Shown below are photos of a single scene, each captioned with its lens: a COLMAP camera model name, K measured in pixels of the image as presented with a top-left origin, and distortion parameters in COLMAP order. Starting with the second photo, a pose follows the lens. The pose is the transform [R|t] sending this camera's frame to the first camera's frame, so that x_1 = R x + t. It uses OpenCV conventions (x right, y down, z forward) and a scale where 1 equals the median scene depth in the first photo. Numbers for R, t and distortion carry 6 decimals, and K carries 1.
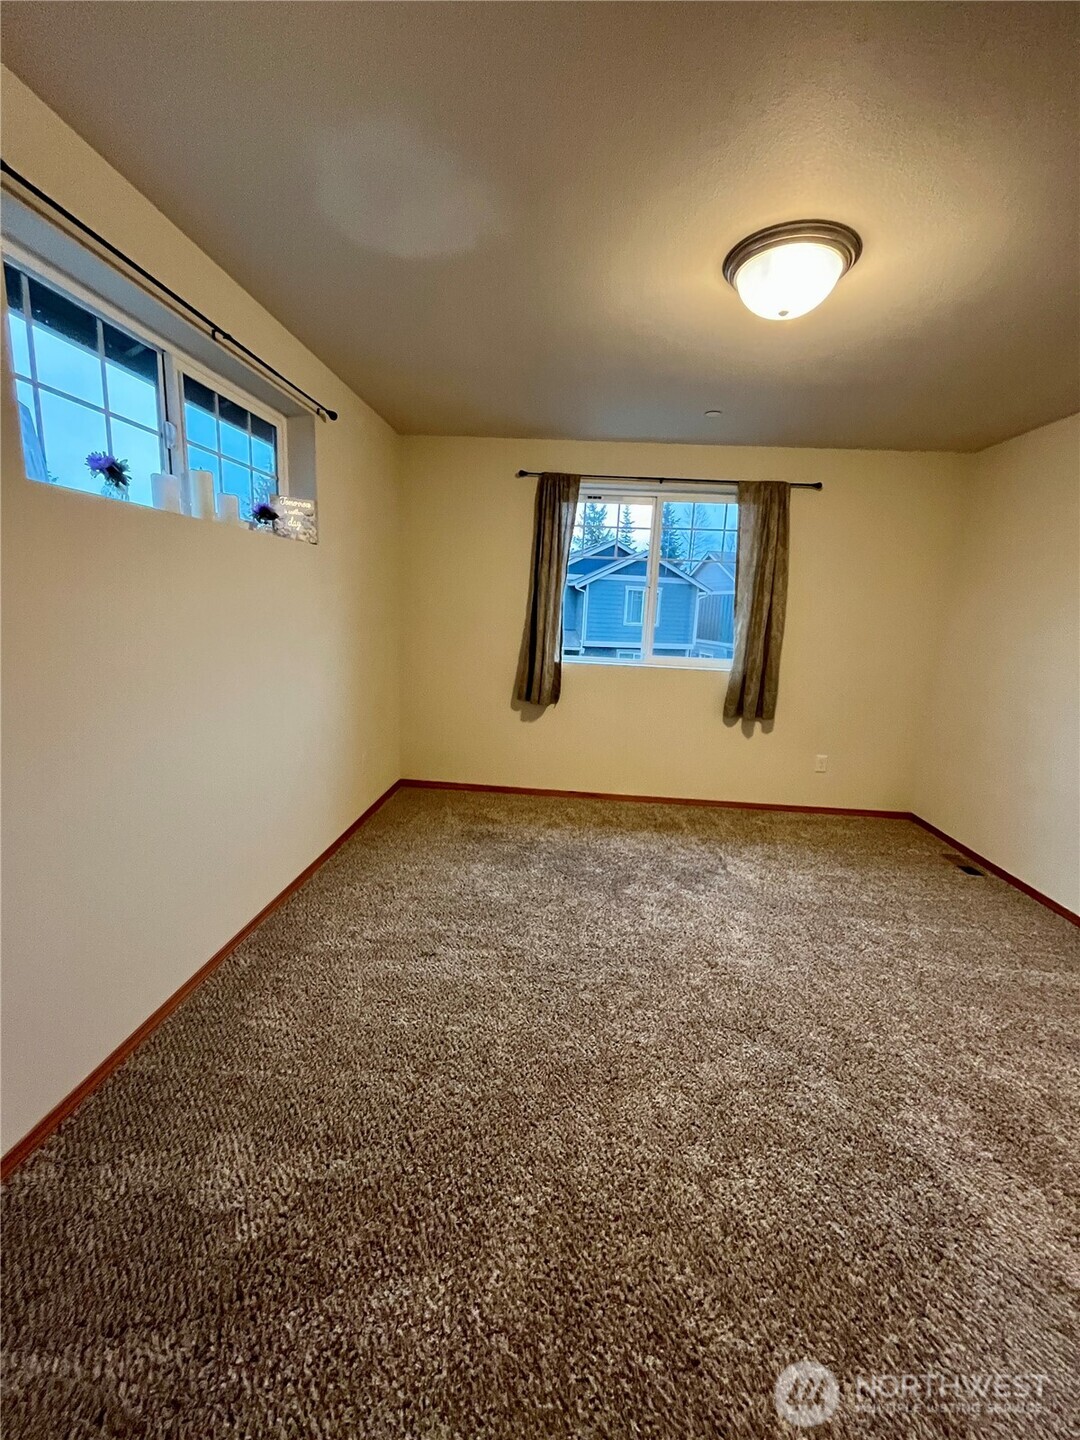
lens RADIAL K [[577.2, 0, 543.2], [0, 577.2, 718.2], [0, 0, 1]] dist [-0.003180, -0.000080]
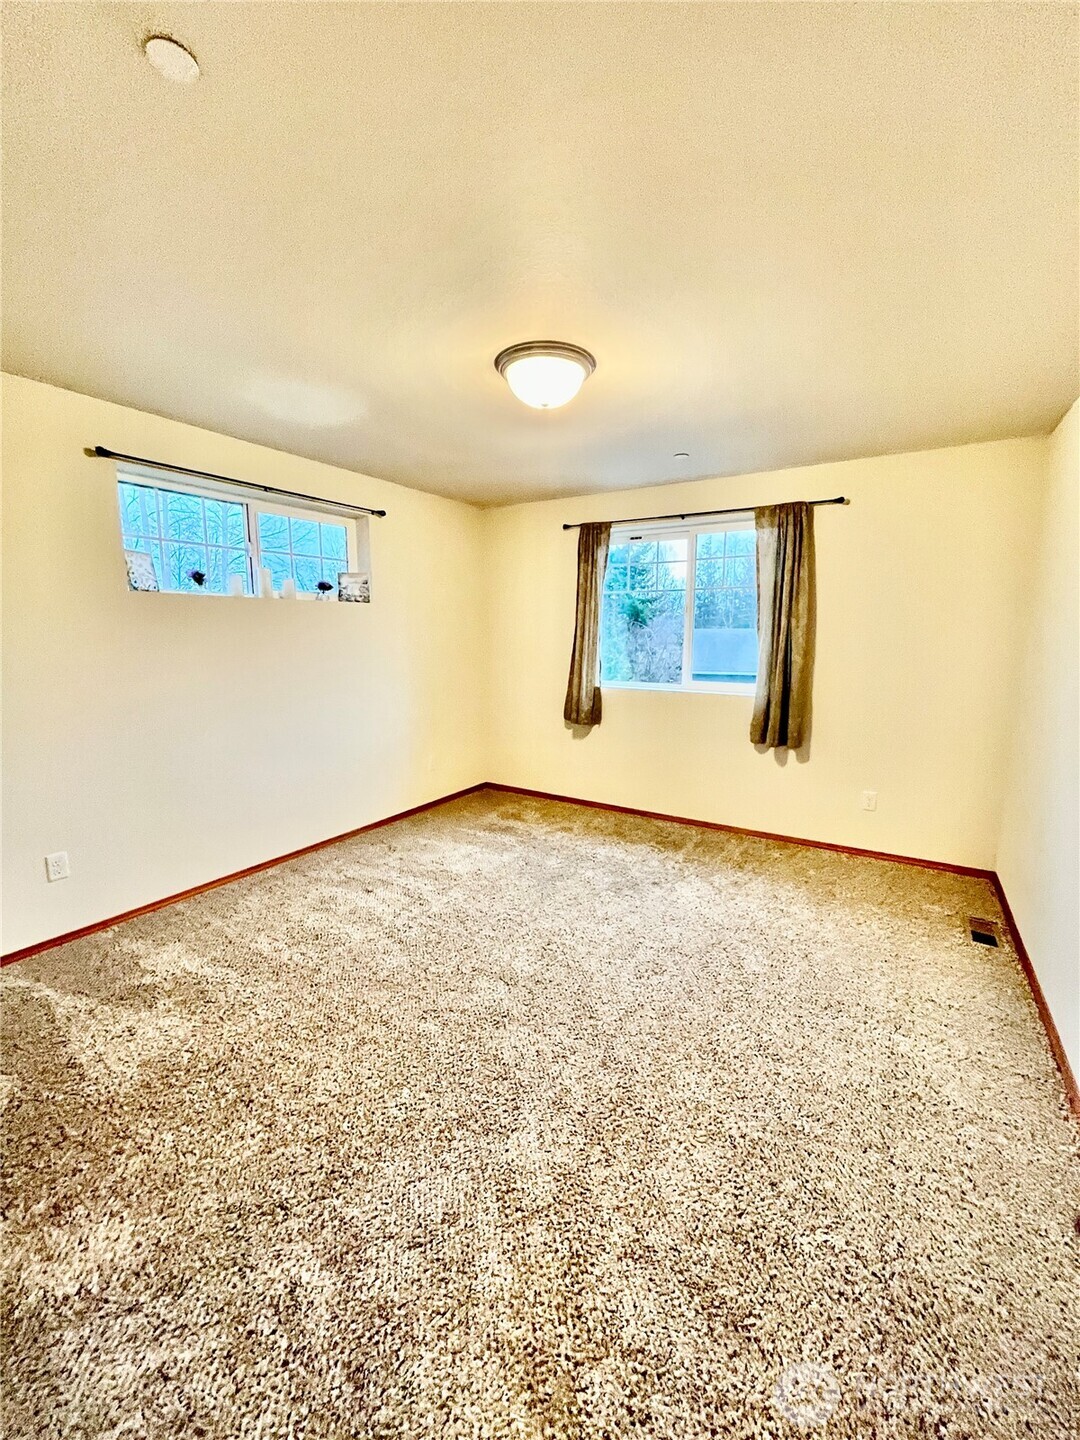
lens RADIAL K [[577.2, 0, 543.2], [0, 577.2, 718.2], [0, 0, 1]] dist [-0.003180, -0.000080]
pose [[0.881702, 0.029090, -0.470909, 0.490698], [-0.053803, 0.997786, -0.039100, 0.013960], [0.468728, 0.059811, 0.881315, -0.034947]]
